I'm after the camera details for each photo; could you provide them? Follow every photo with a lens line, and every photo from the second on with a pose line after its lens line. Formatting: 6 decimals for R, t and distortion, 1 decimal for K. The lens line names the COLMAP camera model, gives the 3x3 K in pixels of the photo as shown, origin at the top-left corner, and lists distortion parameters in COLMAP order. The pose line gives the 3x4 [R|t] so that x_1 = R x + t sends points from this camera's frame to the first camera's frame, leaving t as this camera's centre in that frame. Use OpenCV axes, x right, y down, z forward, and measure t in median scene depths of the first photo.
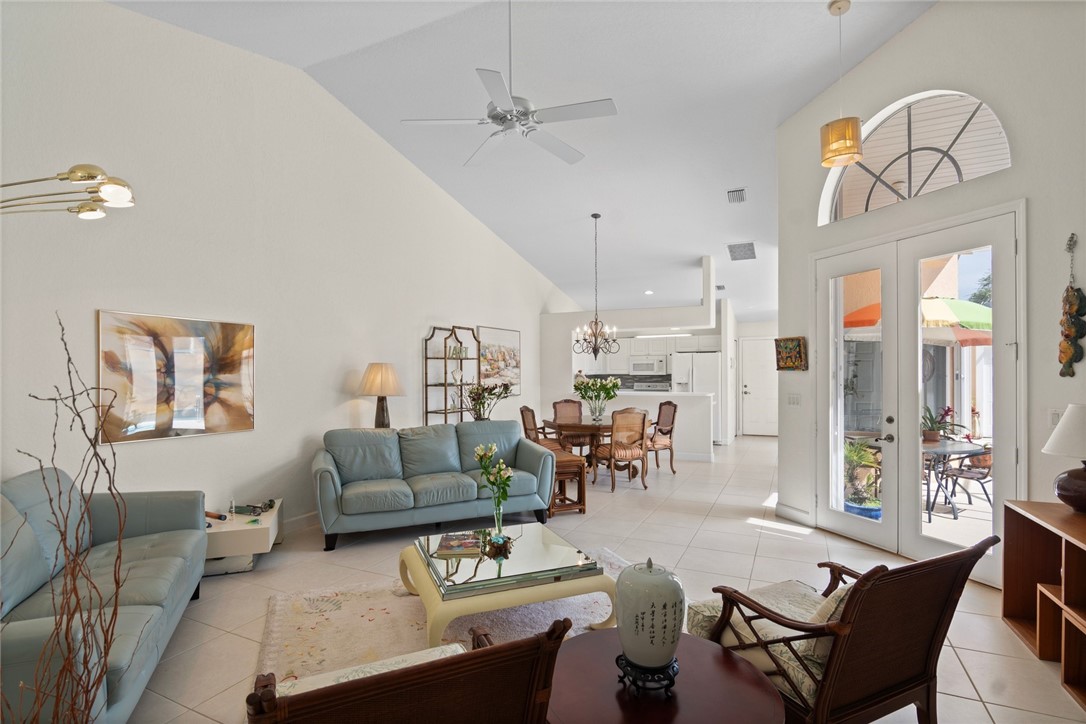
lens RADIAL K [[530.5, 0, 538.4], [0, 530.5, 368.9], [0, 0, 1]] dist [-0.004387, -0.001376]
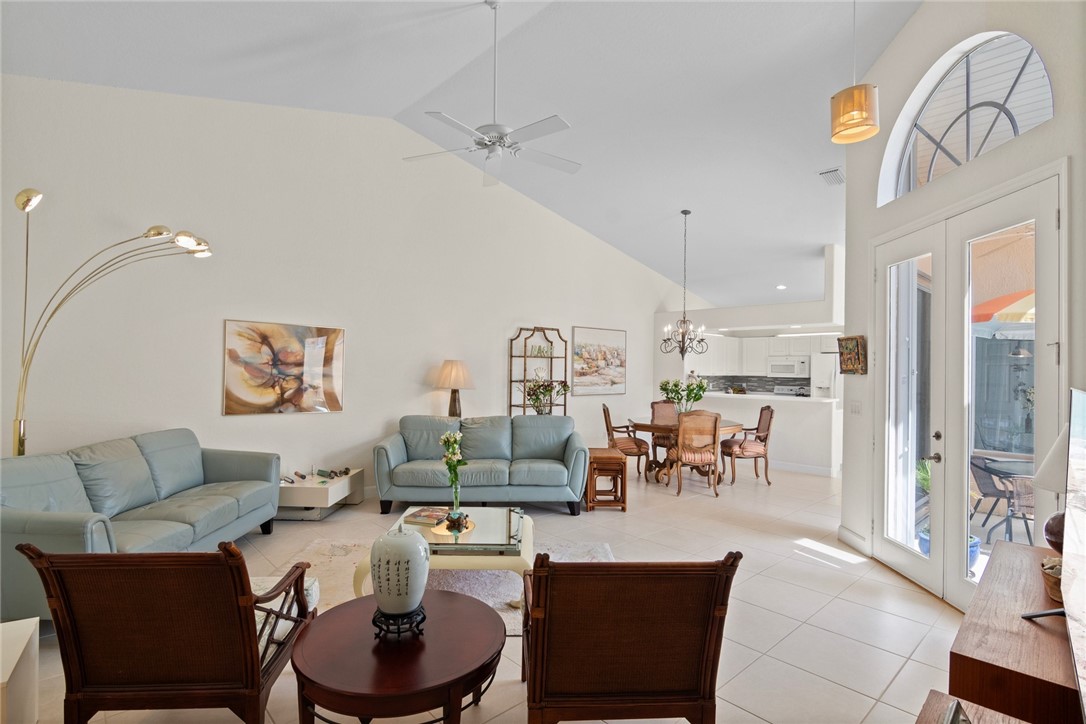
lens RADIAL K [[529.6, 0, 538.1], [0, 529.6, 361.1], [0, 0, 1]] dist [-0.002898, -0.000631]
pose [[0.929512, 0.012717, -0.368572, 0.261530], [-0.017330, 0.999807, -0.009210, -0.001308], [0.368384, 0.014948, 0.929553, -0.000337]]
